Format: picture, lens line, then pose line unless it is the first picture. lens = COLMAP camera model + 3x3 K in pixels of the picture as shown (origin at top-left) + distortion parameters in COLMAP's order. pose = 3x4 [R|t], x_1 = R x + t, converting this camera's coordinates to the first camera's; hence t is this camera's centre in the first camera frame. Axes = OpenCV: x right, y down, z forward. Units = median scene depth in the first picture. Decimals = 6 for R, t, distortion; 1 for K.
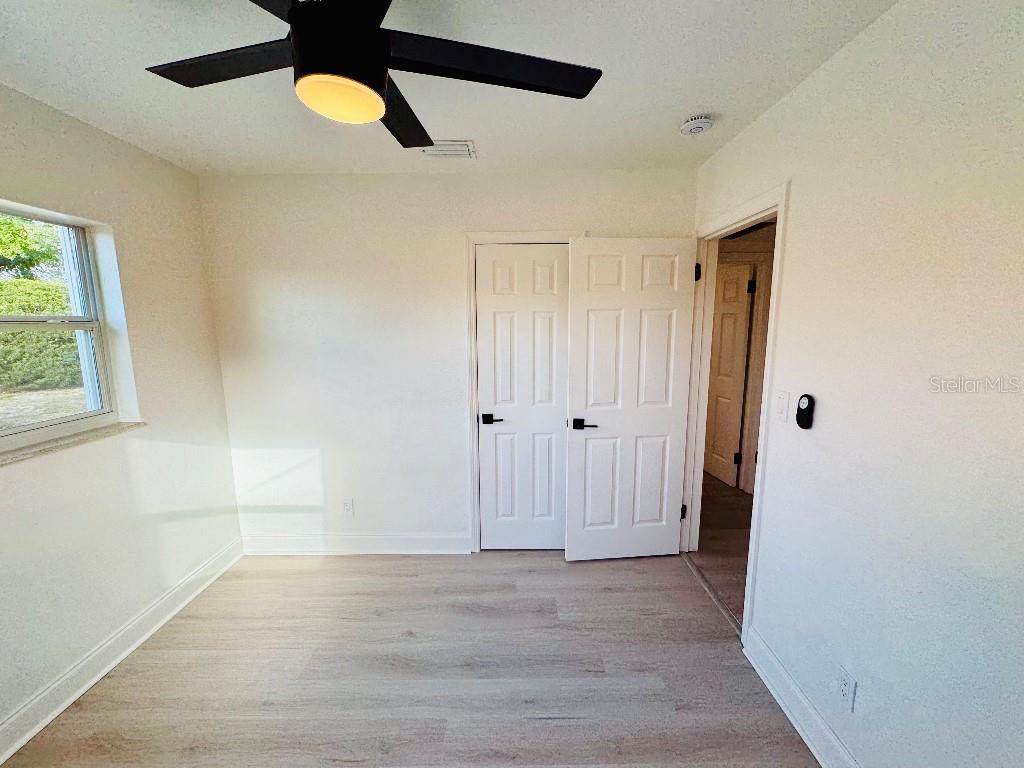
lens RADIAL K [[408.1, 0, 512.0], [0, 408.1, 384.0], [0, 0, 1]] dist [-0.001143, 0.000075]
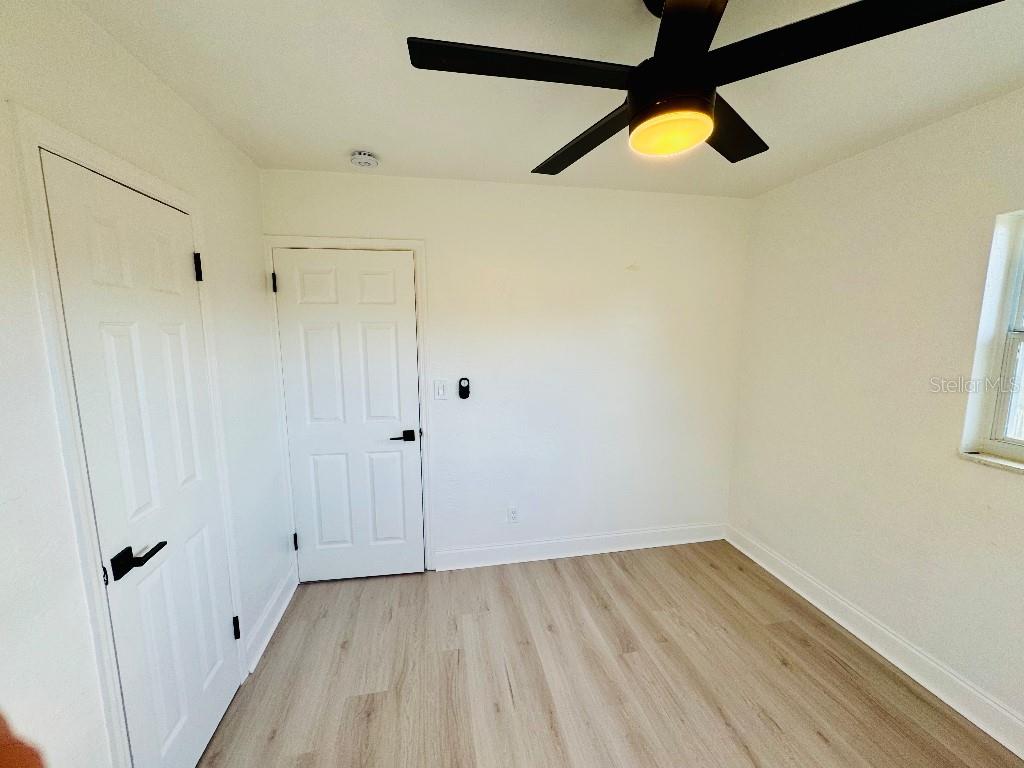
lens RADIAL K [[408.1, 0, 512.0], [0, 408.1, 384.0], [0, 0, 1]] dist [-0.001143, 0.000075]
pose [[-0.193355, -0.128534, 0.972673, -0.646254], [0.153477, 0.975214, 0.159379, -0.128965], [-0.969050, 0.180100, -0.168836, 0.749769]]
